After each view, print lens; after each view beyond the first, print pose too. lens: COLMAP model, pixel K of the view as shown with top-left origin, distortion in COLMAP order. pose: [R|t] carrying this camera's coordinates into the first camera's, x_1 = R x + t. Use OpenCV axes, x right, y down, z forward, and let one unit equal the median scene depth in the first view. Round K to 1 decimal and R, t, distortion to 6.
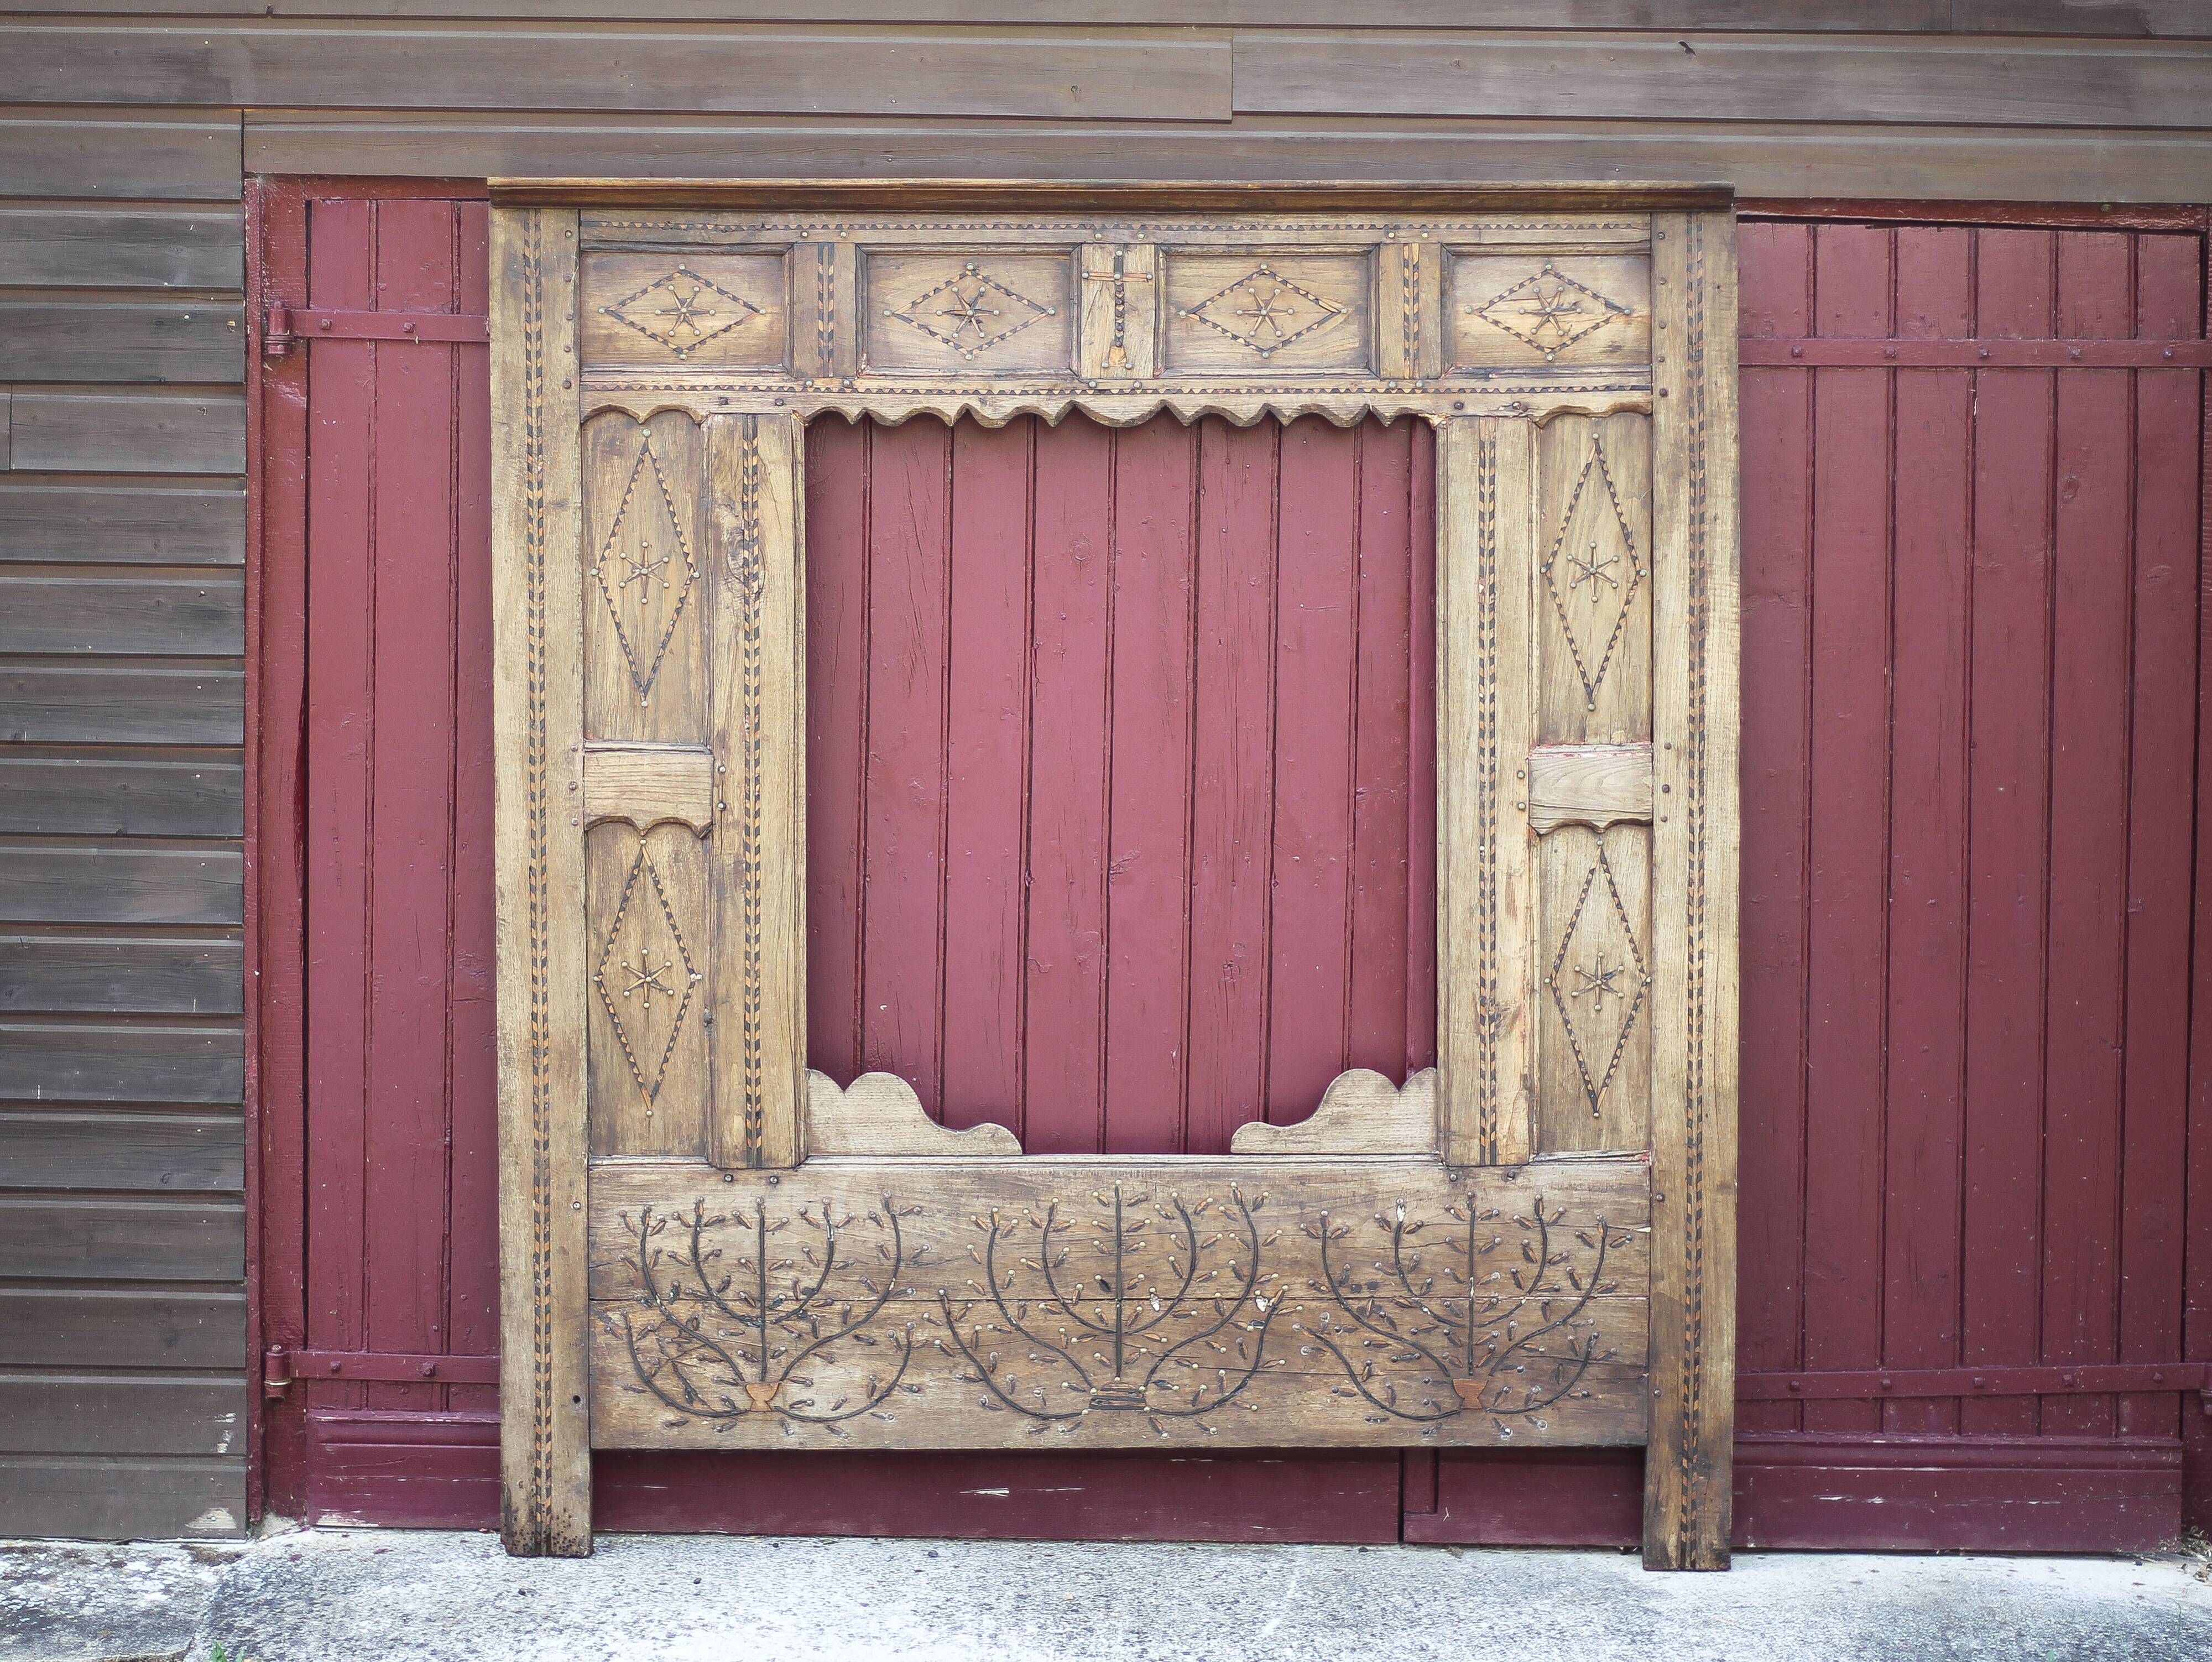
lens RADIAL K [[4875.9, 0, 1307.3], [0, 4875.9, 813.6], [0, 0, 1]] dist [-0.101786, 0.000000]
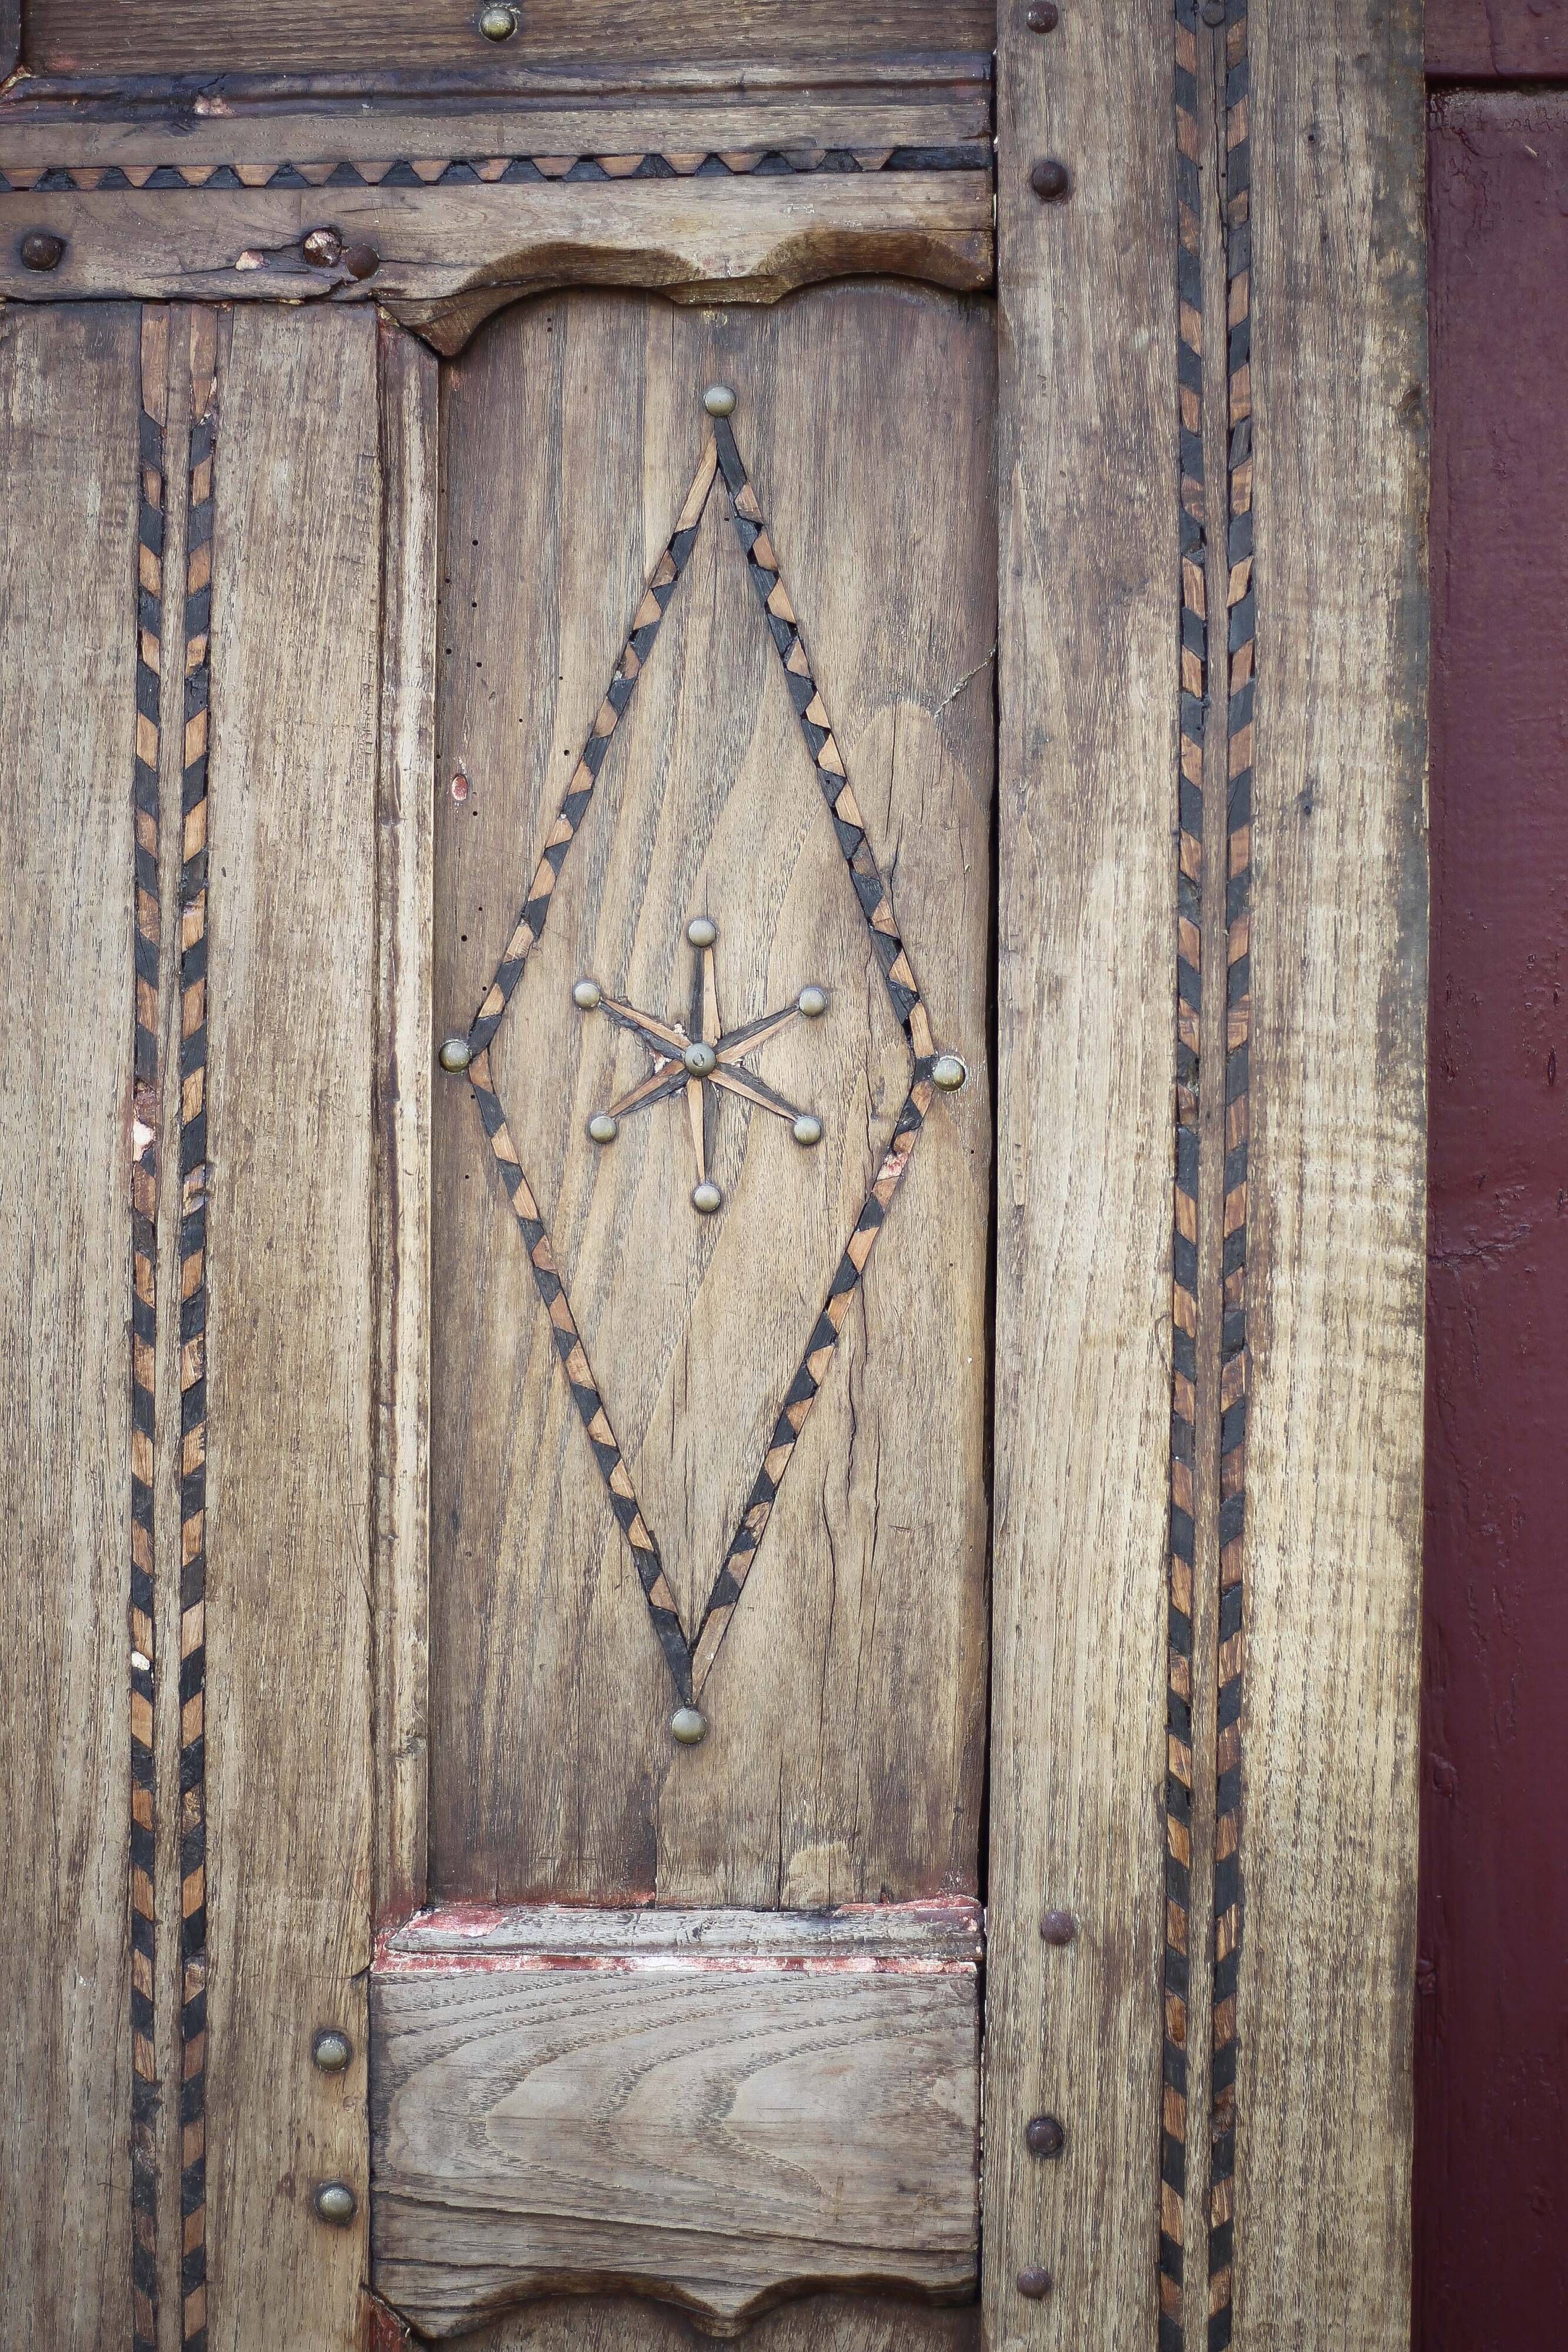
lens RADIAL K [[4477.5, 0, 778.1], [0, 4477.5, 1180.6], [0, 0, 1]] dist [-0.130318, 0.000000]
pose [[0.992279, 0.010955, -0.123543, 0.085163], [-0.014178, 0.999581, -0.025240, -0.040067], [0.123215, 0.026797, 0.992018, 0.815715]]
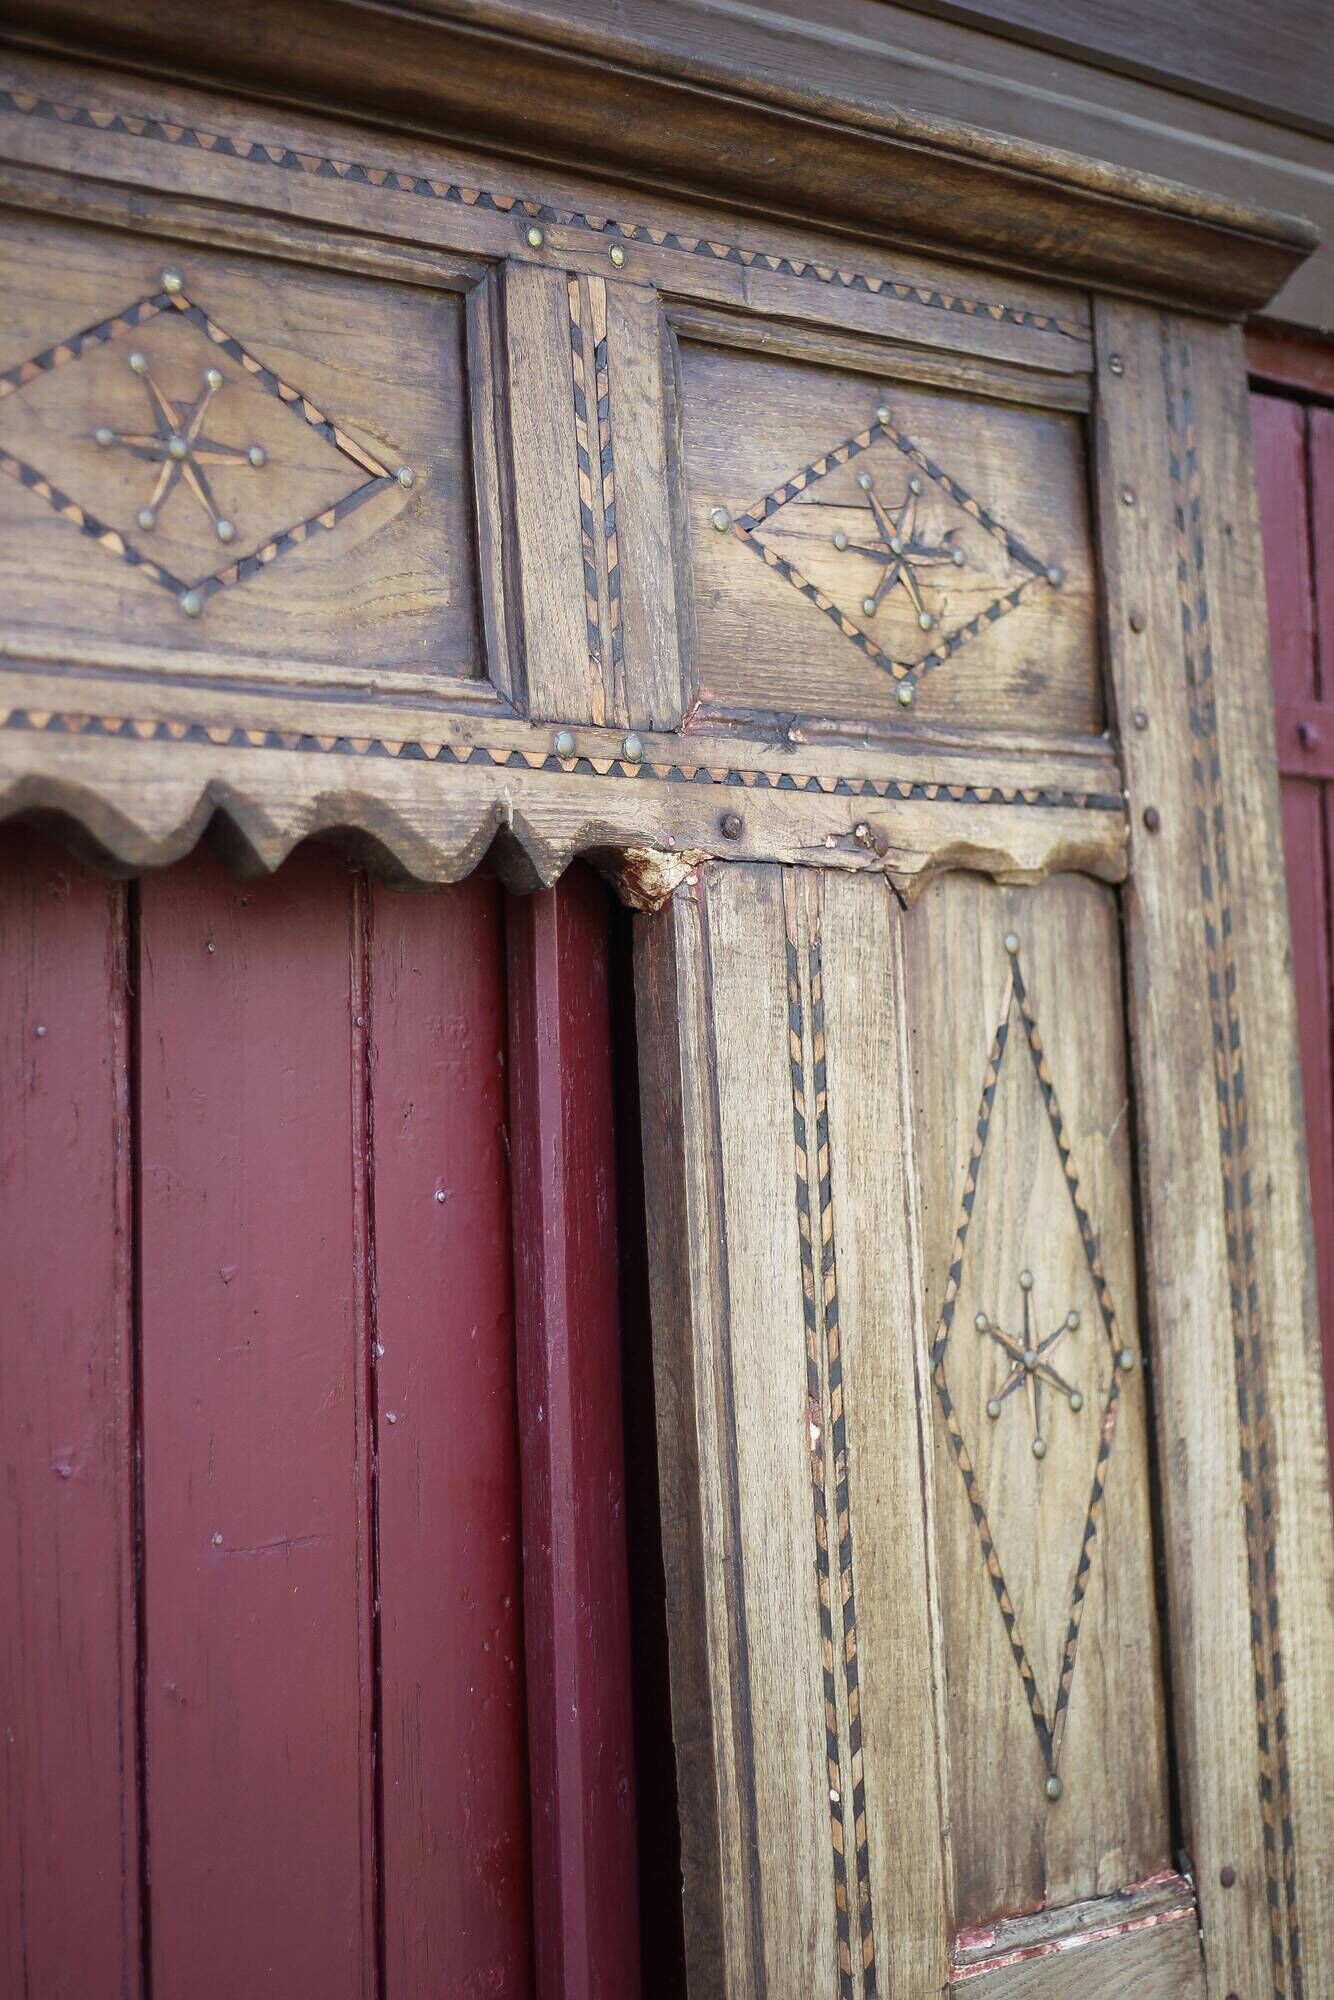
lens RADIAL K [[3807.6, 0, 680.8], [0, 3807.6, 967.2], [0, 0, 1]] dist [-0.130318, 0.000000]
pose [[0.752452, 0.021346, 0.658301, -0.123980], [0.079636, 0.989194, -0.123101, -0.046513], [-0.653815, 0.145051, 0.742621, 0.826511]]
